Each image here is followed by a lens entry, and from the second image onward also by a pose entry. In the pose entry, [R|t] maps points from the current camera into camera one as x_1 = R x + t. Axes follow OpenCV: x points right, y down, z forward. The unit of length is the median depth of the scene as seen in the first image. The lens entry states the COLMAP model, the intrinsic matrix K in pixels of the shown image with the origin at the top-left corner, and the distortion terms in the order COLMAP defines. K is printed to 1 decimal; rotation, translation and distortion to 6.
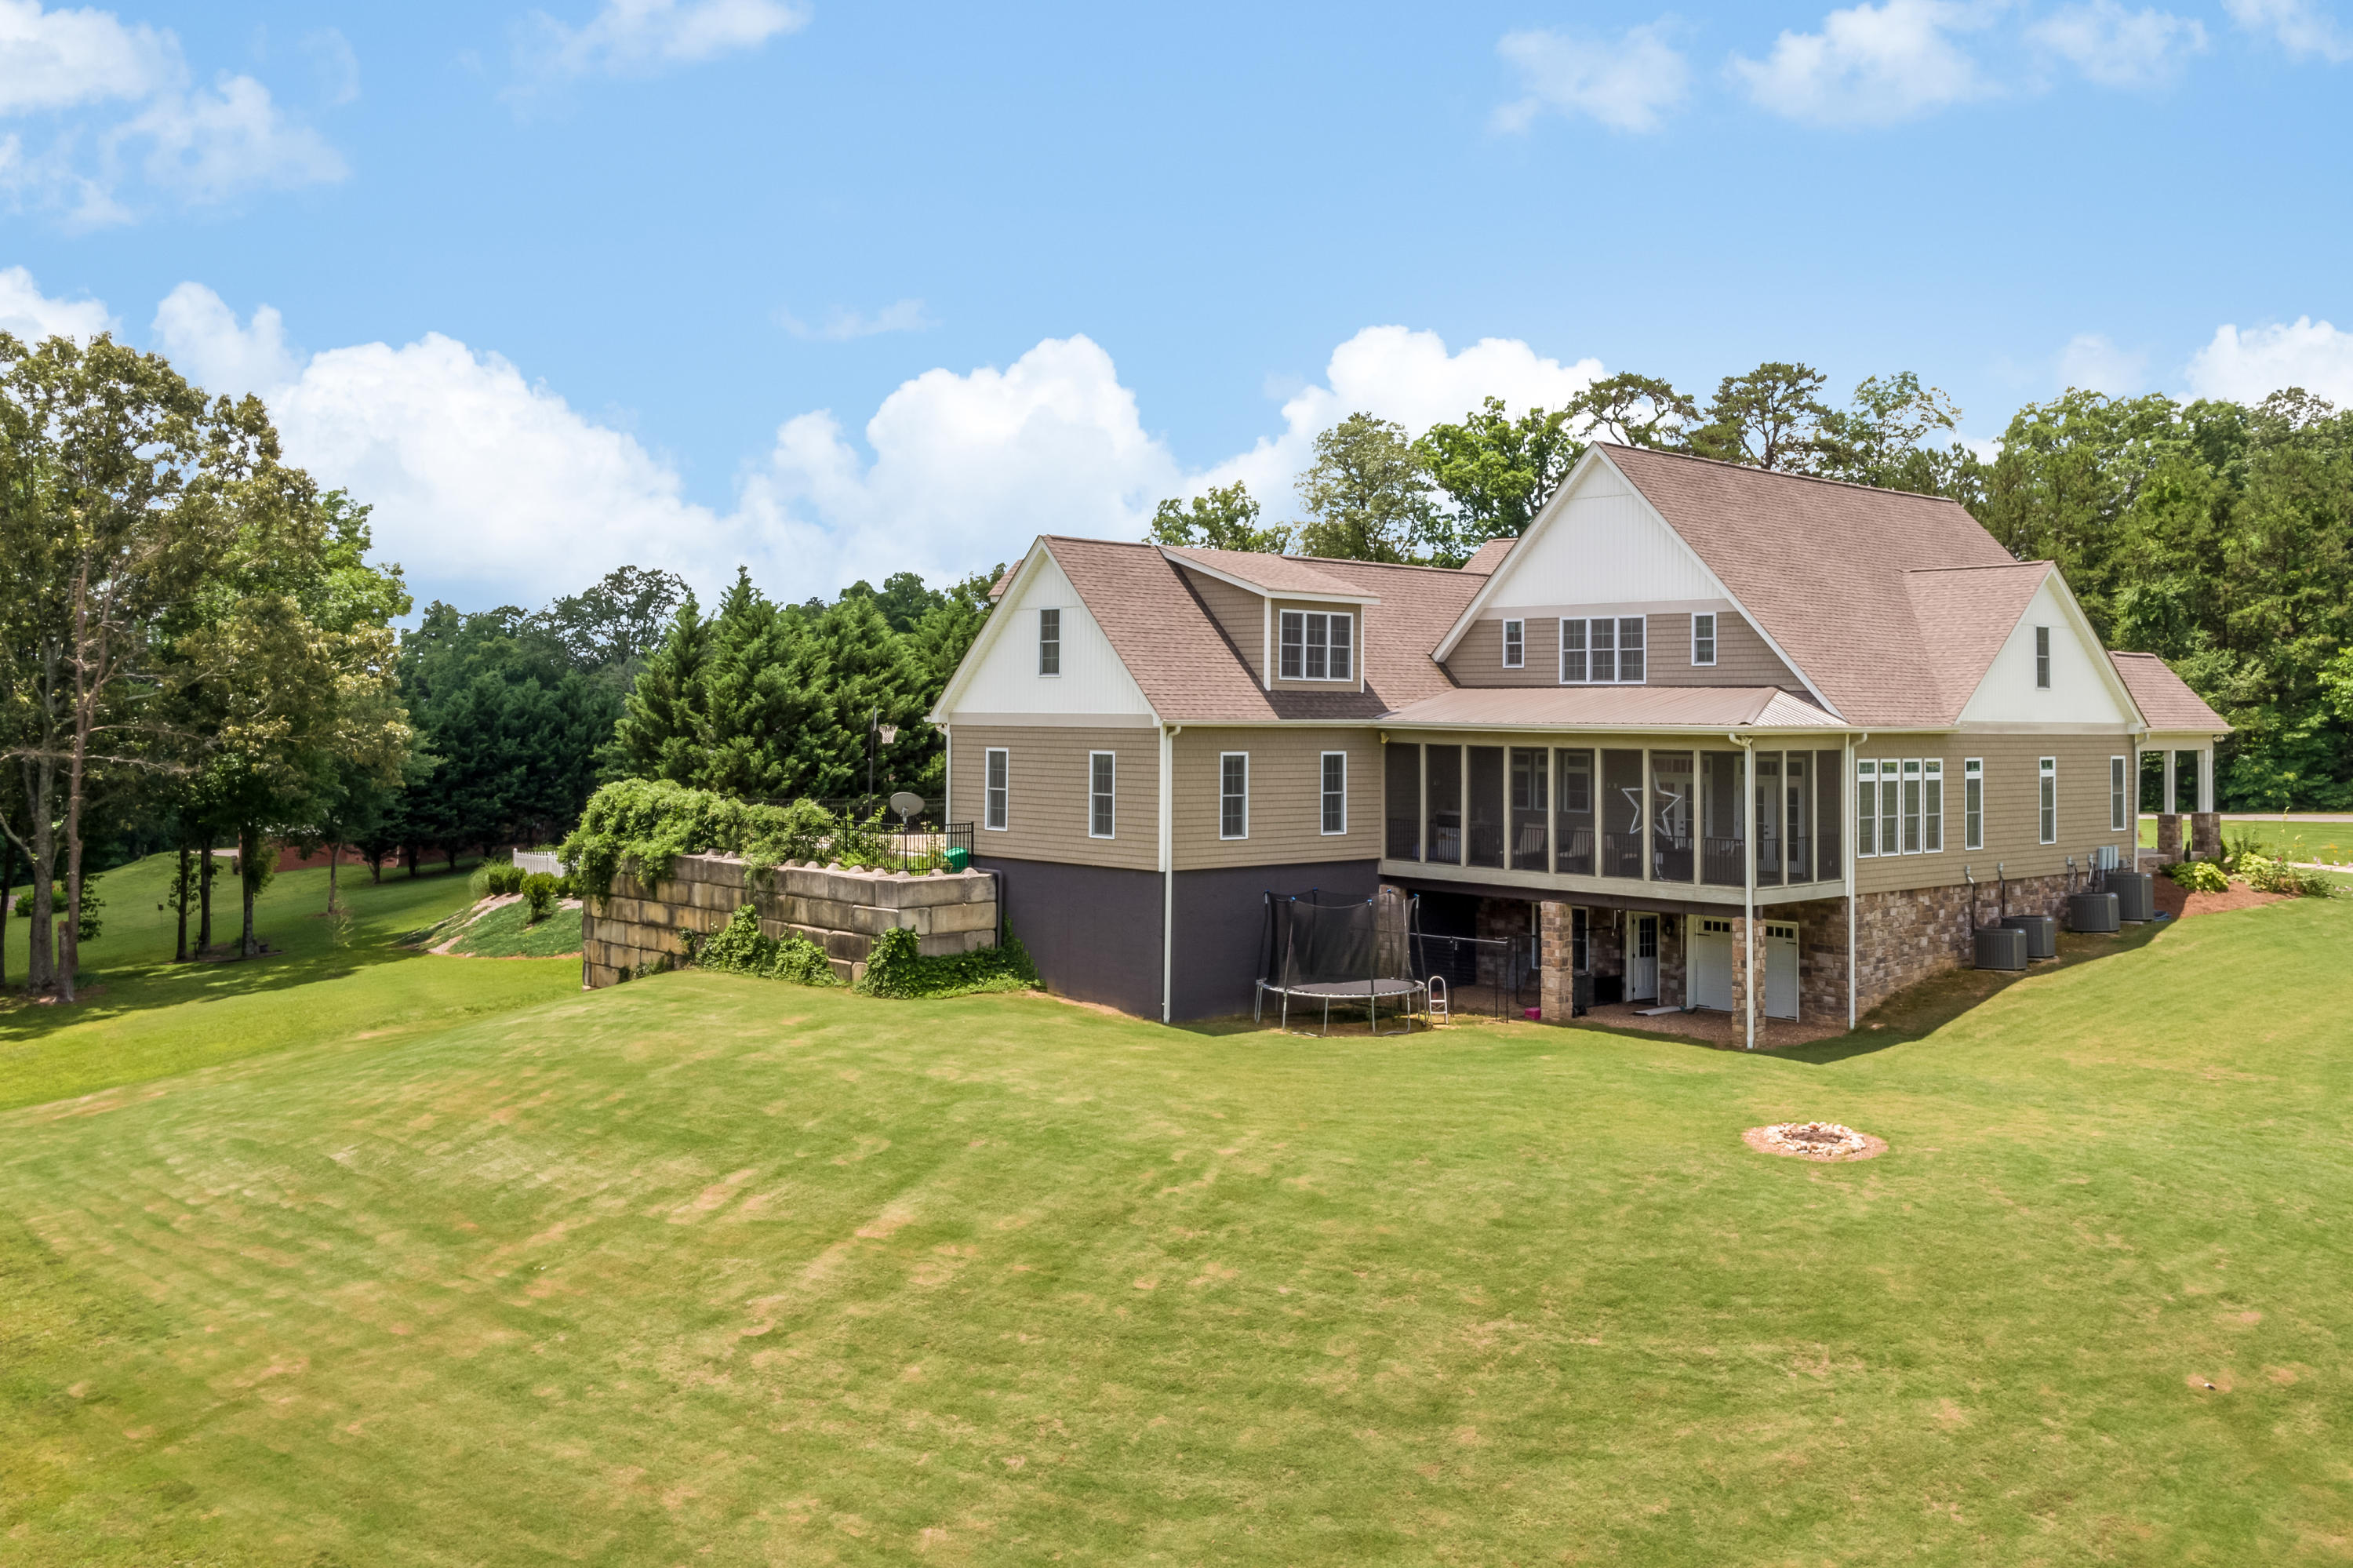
lens RADIAL K [[2091.5, 0, 1159.9], [0, 2091.5, 642.1], [0, 0, 1]] dist [0.007645, 0.009427]
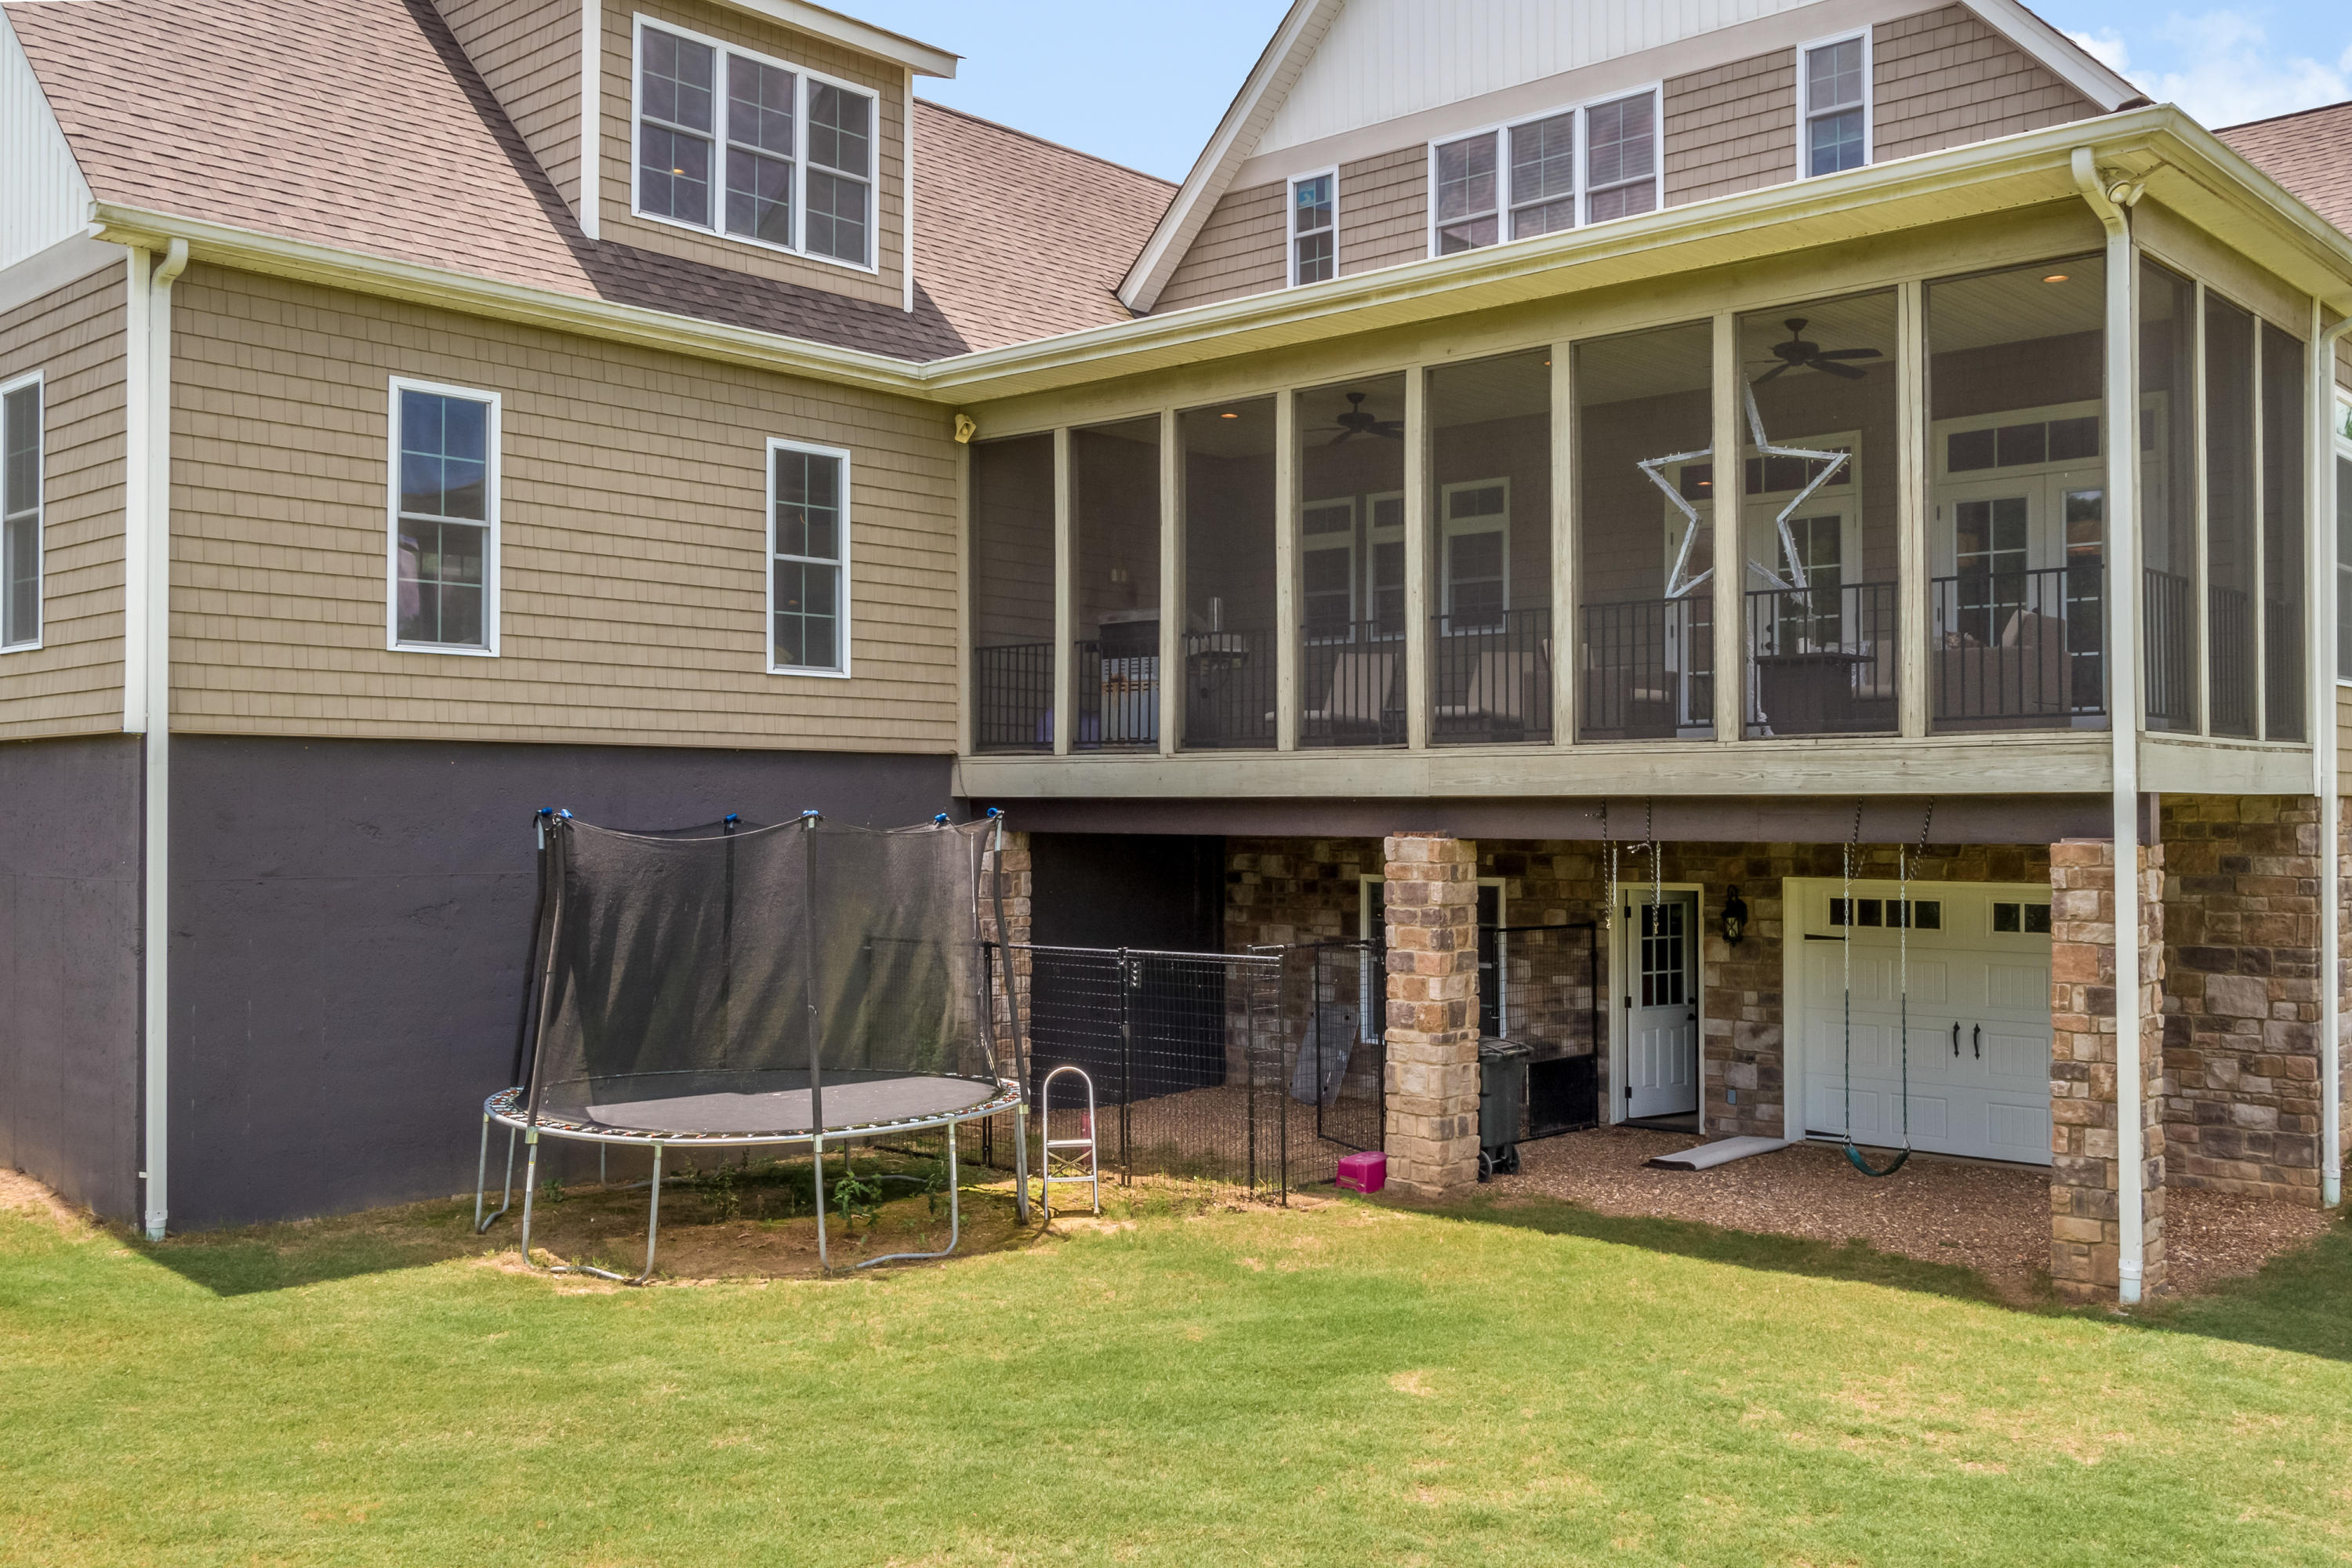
lens RADIAL K [[2090.5, 0, 1178.5], [0, 2090.5, 781.1], [0, 0, 1]] dist [0.007645, 0.009427]
pose [[0.996033, -0.006255, 0.088762, 0.117222], [0.004569, 0.999805, 0.019191, 0.106273], [-0.088865, -0.018710, 0.995868, 0.656824]]
